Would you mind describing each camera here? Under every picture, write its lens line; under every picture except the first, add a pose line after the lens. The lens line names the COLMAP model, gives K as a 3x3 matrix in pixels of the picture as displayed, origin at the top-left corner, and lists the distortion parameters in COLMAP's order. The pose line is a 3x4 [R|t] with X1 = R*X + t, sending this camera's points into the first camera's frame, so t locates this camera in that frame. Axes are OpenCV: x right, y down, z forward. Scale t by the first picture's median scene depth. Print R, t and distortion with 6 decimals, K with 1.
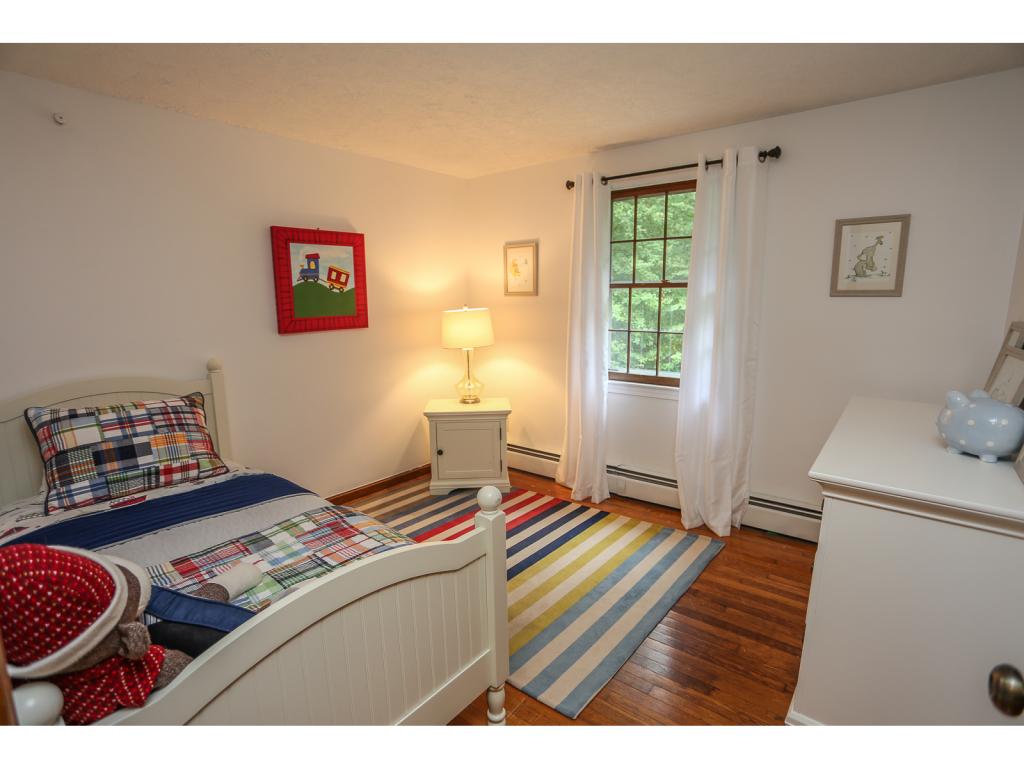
lens RADIAL K [[517.5, 0, 511.0], [0, 517.5, 388.8], [0, 0, 1]] dist [-0.038669, 0.000718]
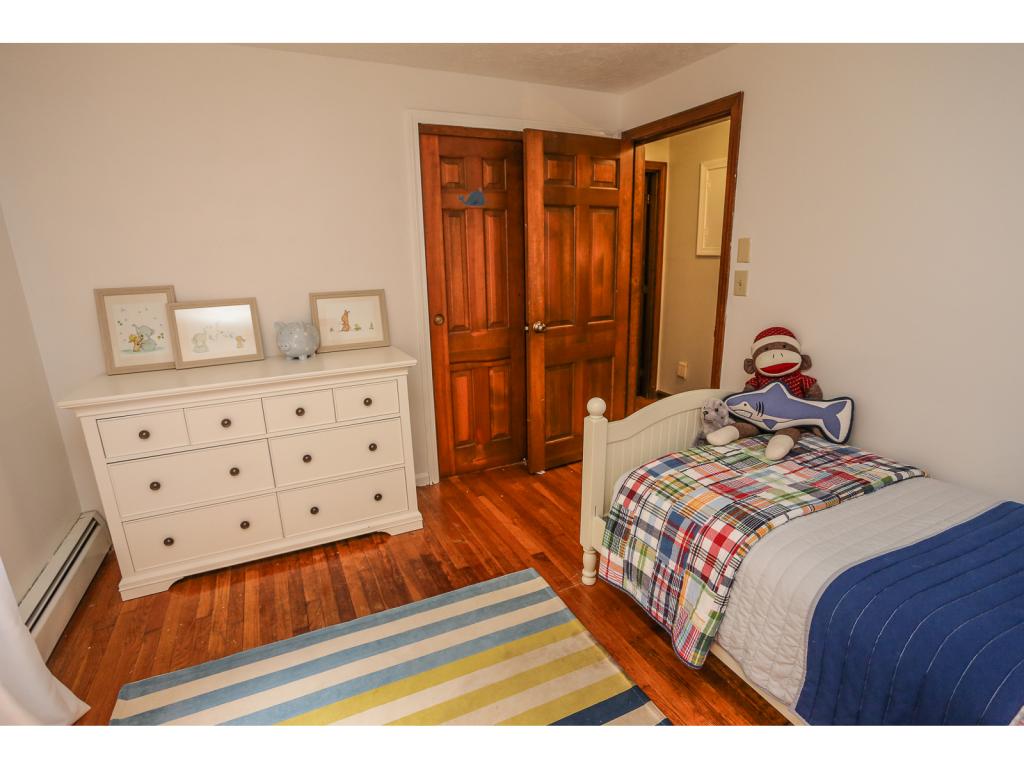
lens RADIAL K [[517.5, 0, 511.0], [0, 517.5, 388.8], [0, 0, 1]] dist [-0.038669, 0.000718]
pose [[-0.898619, -0.081875, 0.431022, -0.376211], [0.107641, 0.911260, 0.397516, -0.347330], [-0.425320, 0.403611, -0.810062, 1.954876]]
